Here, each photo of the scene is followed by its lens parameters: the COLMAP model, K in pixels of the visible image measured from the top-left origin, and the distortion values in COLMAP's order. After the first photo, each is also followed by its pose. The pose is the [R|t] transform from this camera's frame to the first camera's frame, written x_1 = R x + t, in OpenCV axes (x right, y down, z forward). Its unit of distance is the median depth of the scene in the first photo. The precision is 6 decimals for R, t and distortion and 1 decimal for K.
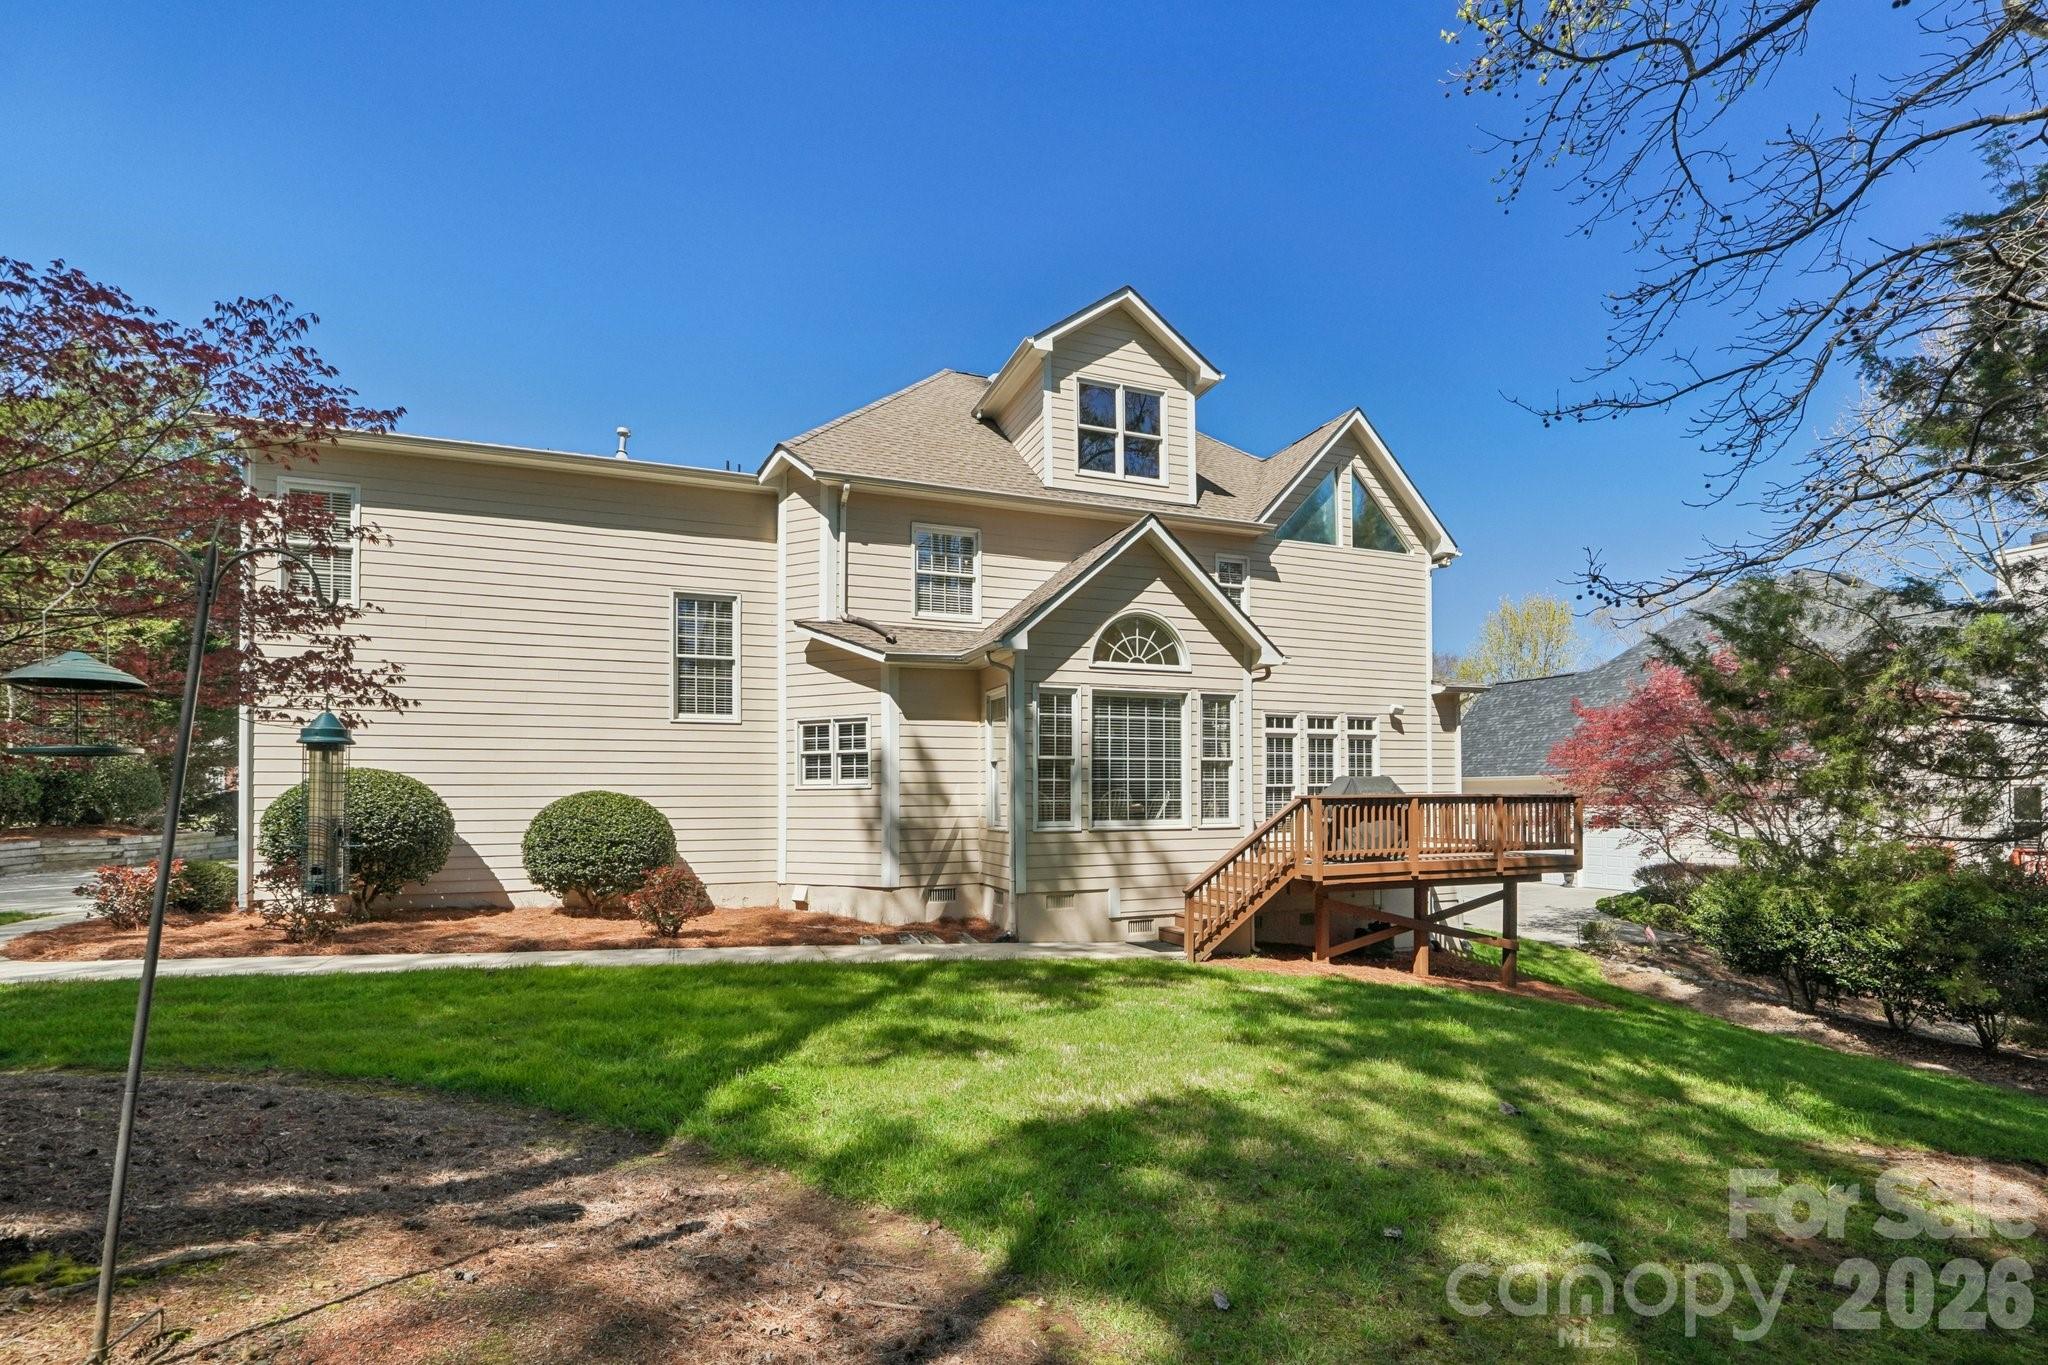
lens RADIAL K [[871.8, 0, 1007.9], [0, 871.8, 782.1], [0, 0, 1]] dist [-0.001043, 0.001038]
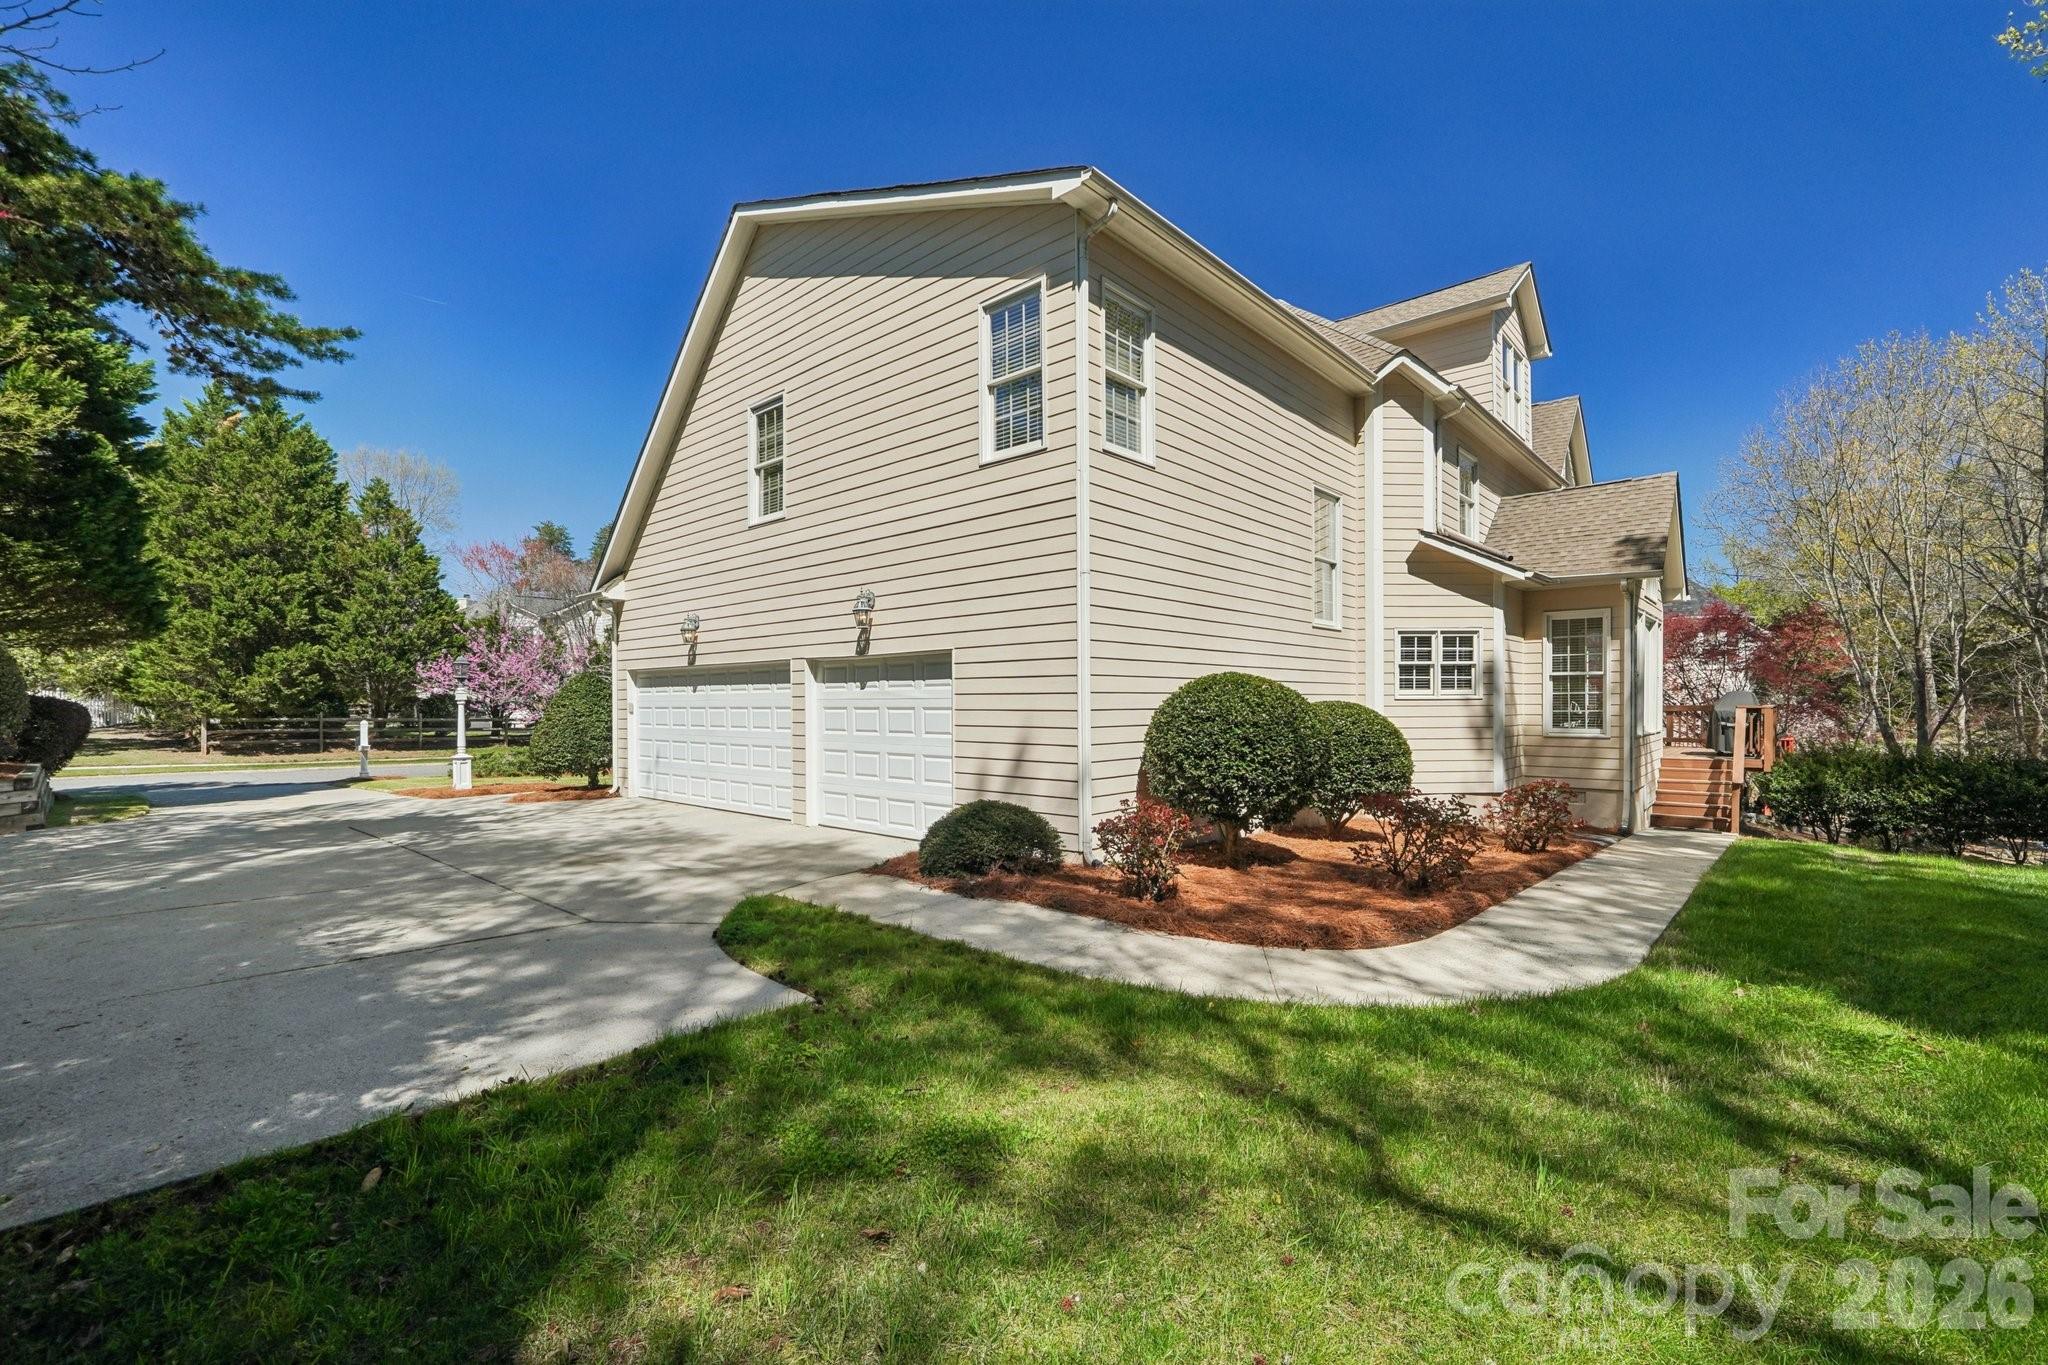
lens RADIAL K [[871.8, 0, 1025.7], [0, 871.8, 696.7], [0, 0, 1]] dist [-0.001043, 0.001038]
pose [[0.883732, 0.008162, 0.467923, -1.114106], [-0.010862, 0.999936, 0.003074, 0.007104], [-0.467868, -0.007799, 0.883764, 0.327978]]
